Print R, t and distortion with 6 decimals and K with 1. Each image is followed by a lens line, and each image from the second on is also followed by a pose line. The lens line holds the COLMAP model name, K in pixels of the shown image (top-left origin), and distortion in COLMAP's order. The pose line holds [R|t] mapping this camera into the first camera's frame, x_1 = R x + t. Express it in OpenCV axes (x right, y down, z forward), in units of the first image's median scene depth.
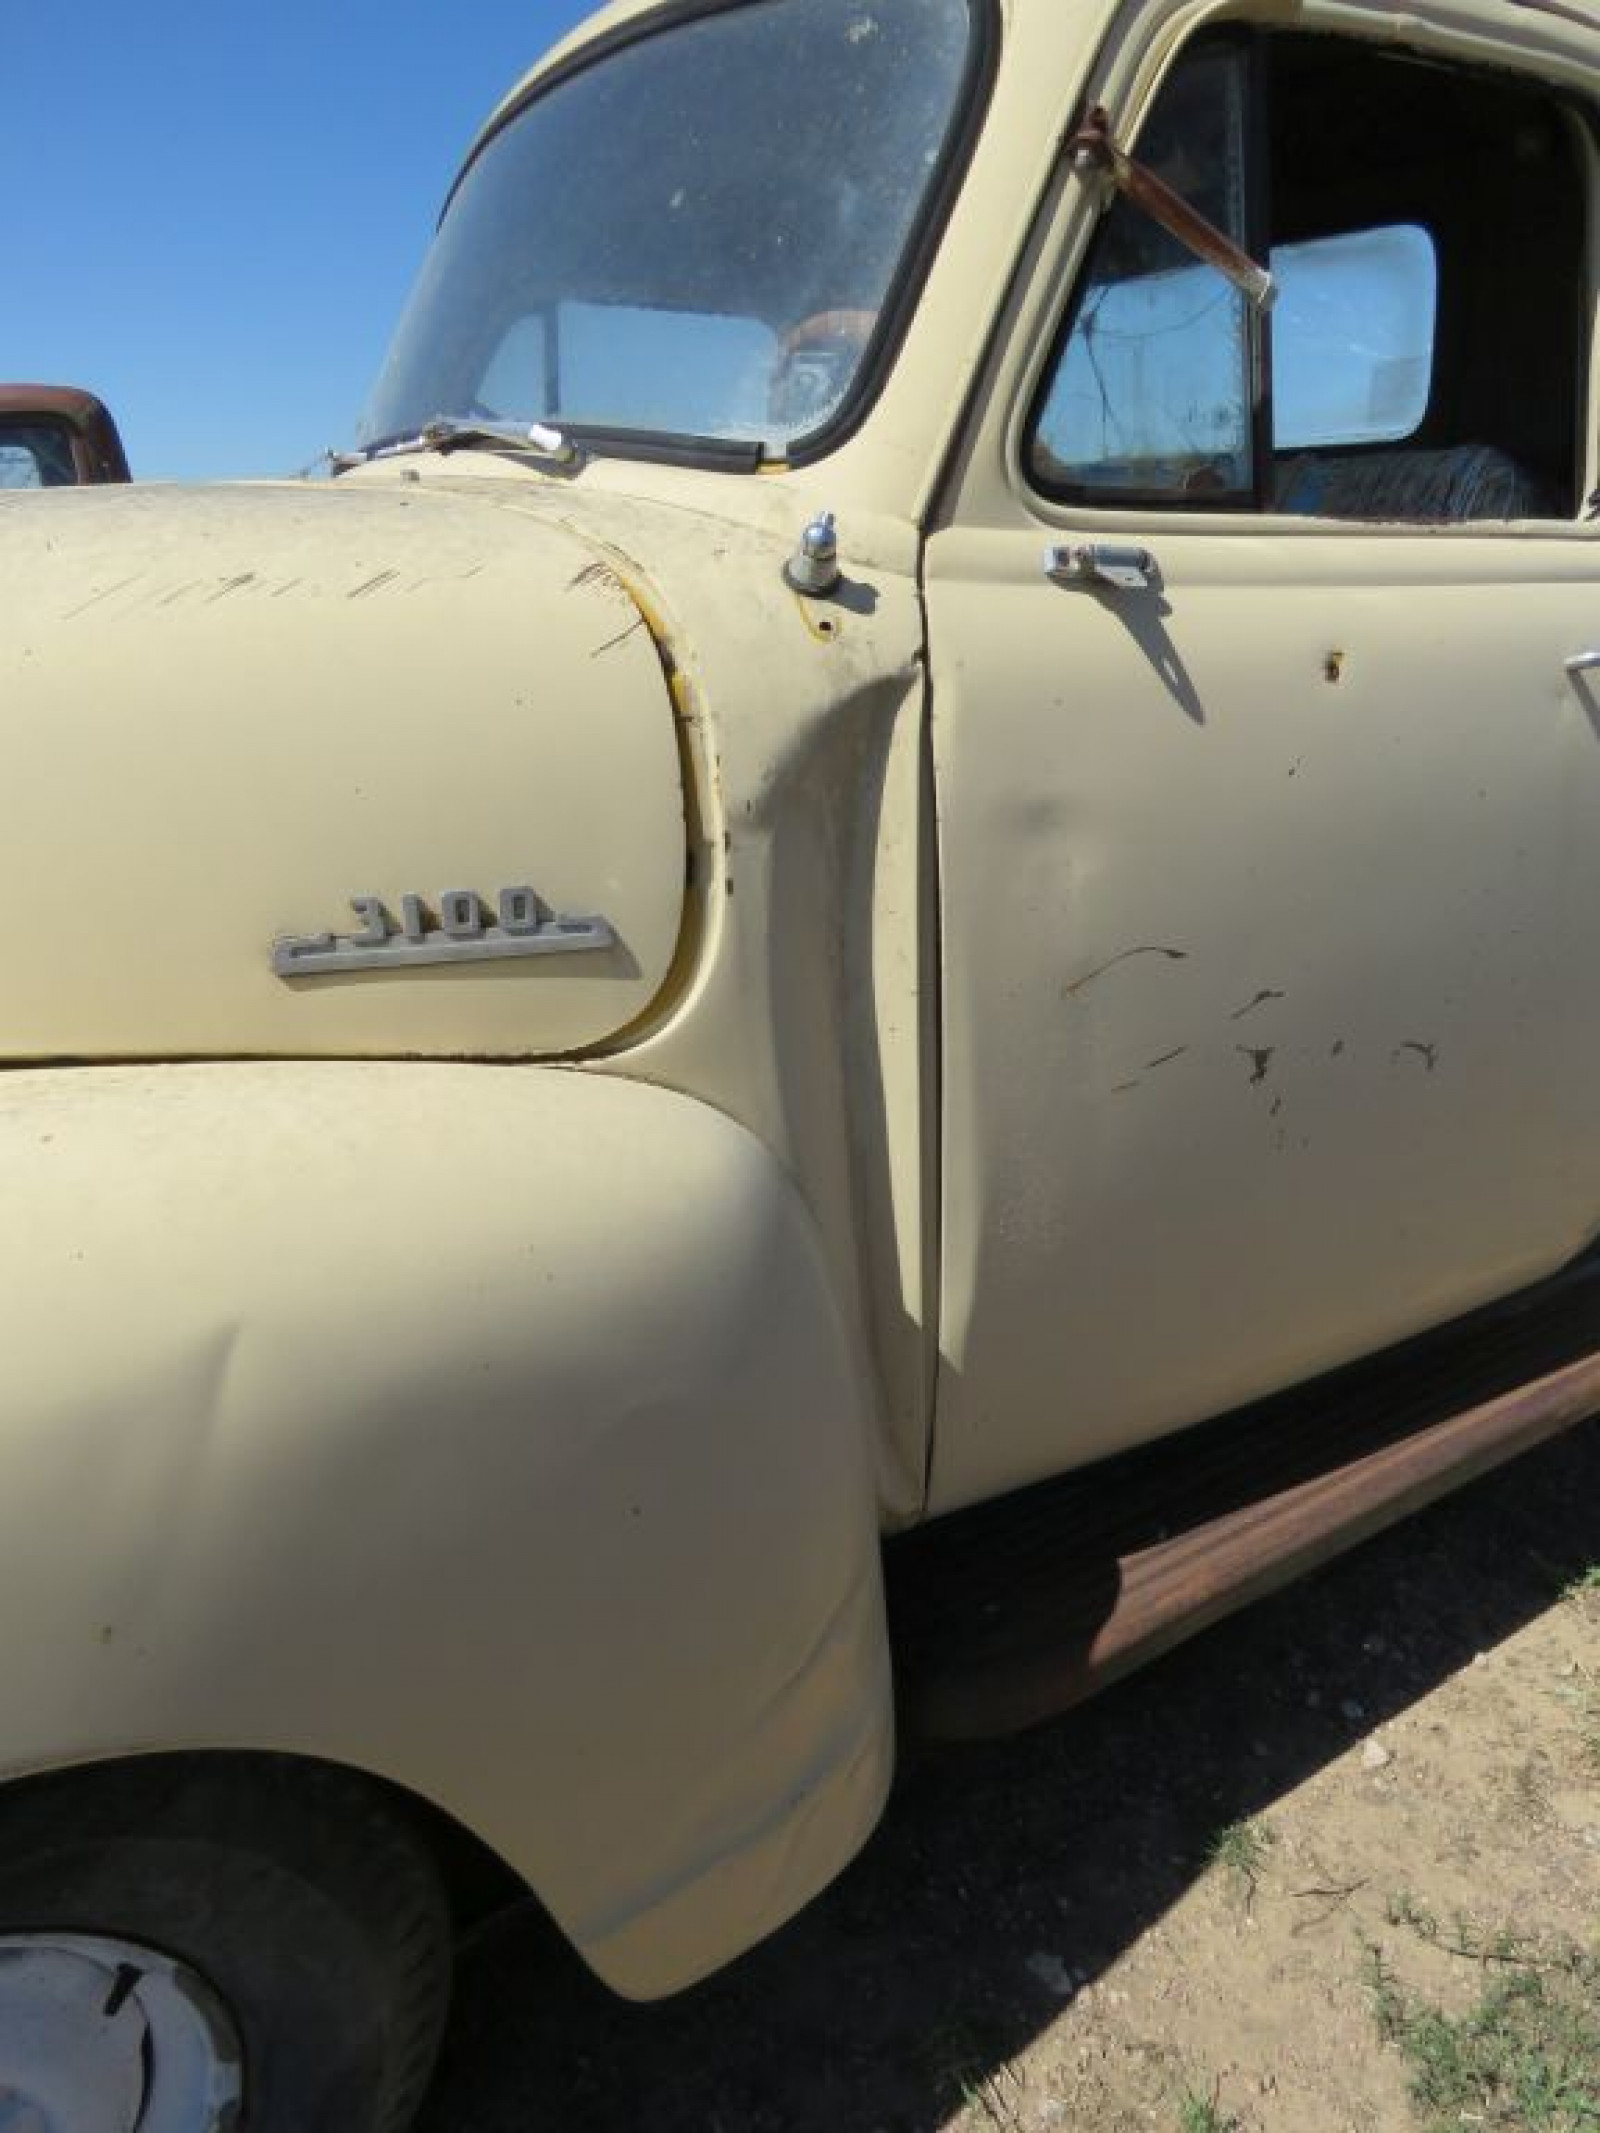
lens RADIAL K [[1365.1, 0, 810.2], [0, 1365.1, 1046.9], [0, 0, 1]] dist [-0.000187, -0.008785]
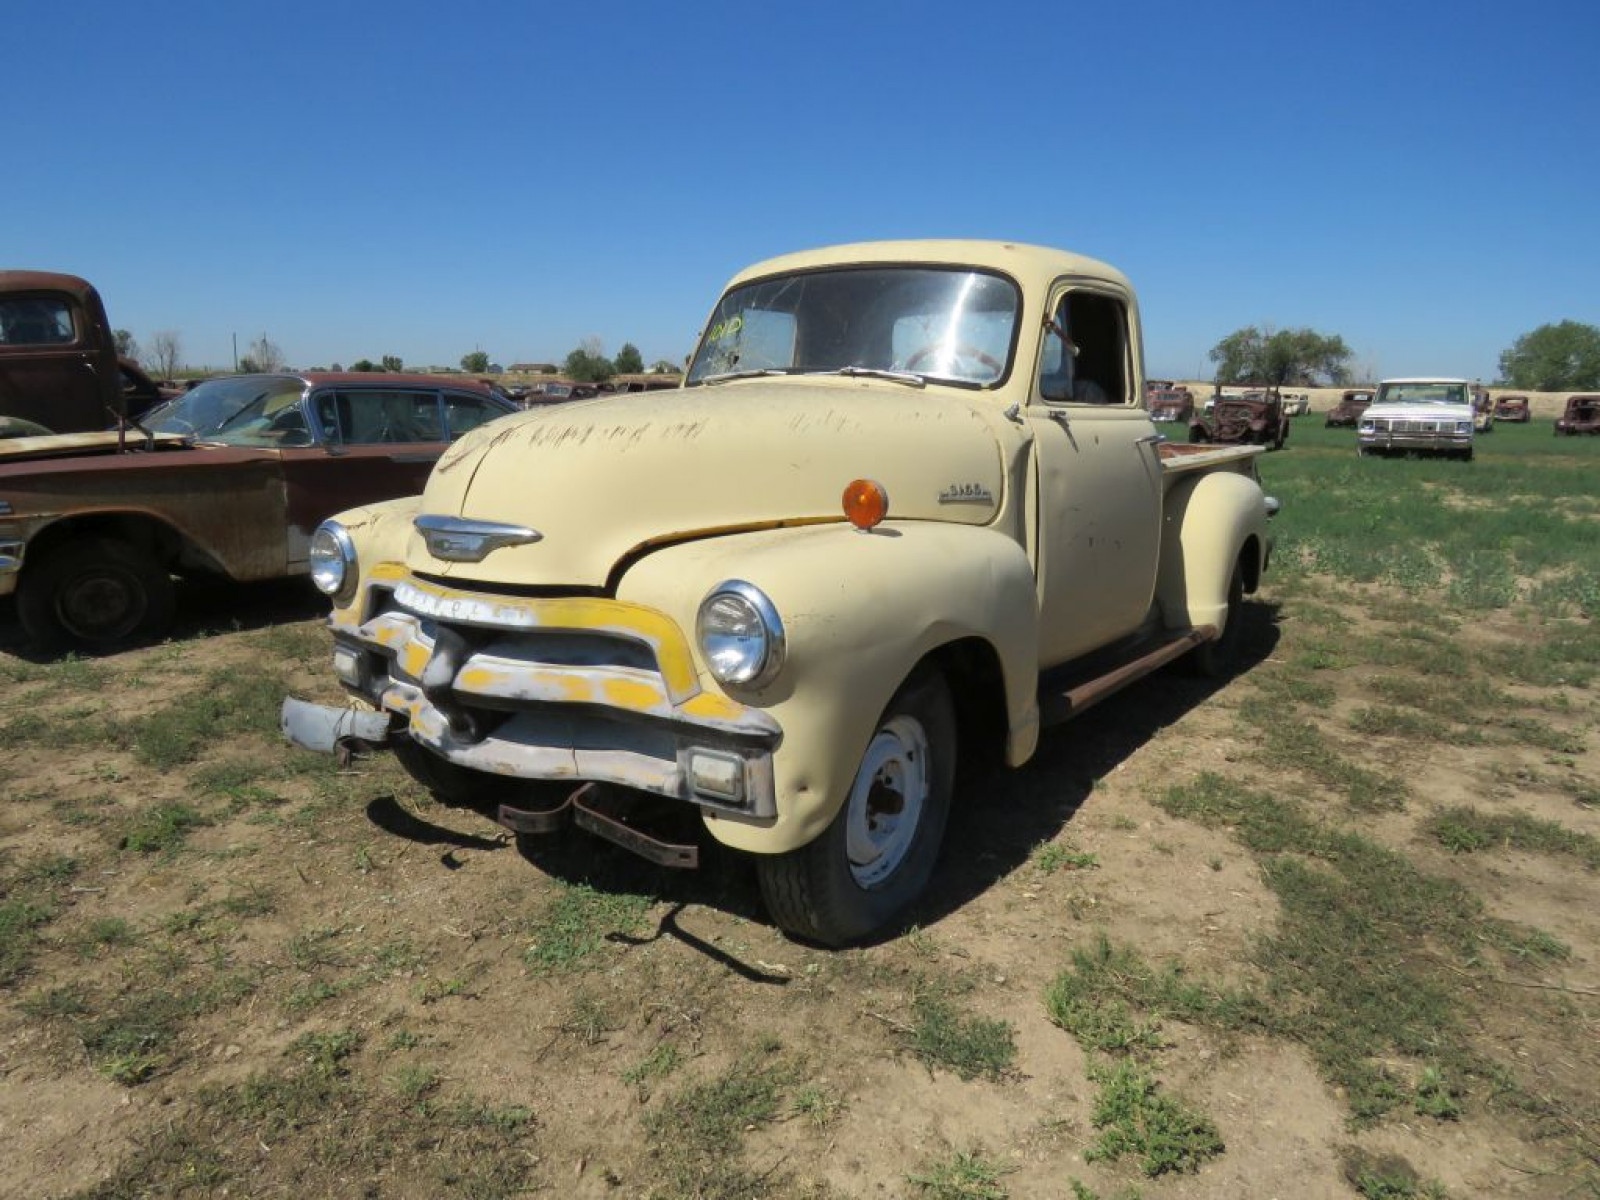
lens RADIAL K [[1024.0, 0, 800.6], [0, 1024.0, 613.1], [0, 0, 1]] dist [-0.000187, -0.008785]
pose [[0.936431, -0.047430, 0.347632, -1.635840], [0.095860, 0.987709, -0.123461, 0.552318], [-0.337503, 0.148937, 0.929467, -1.538763]]
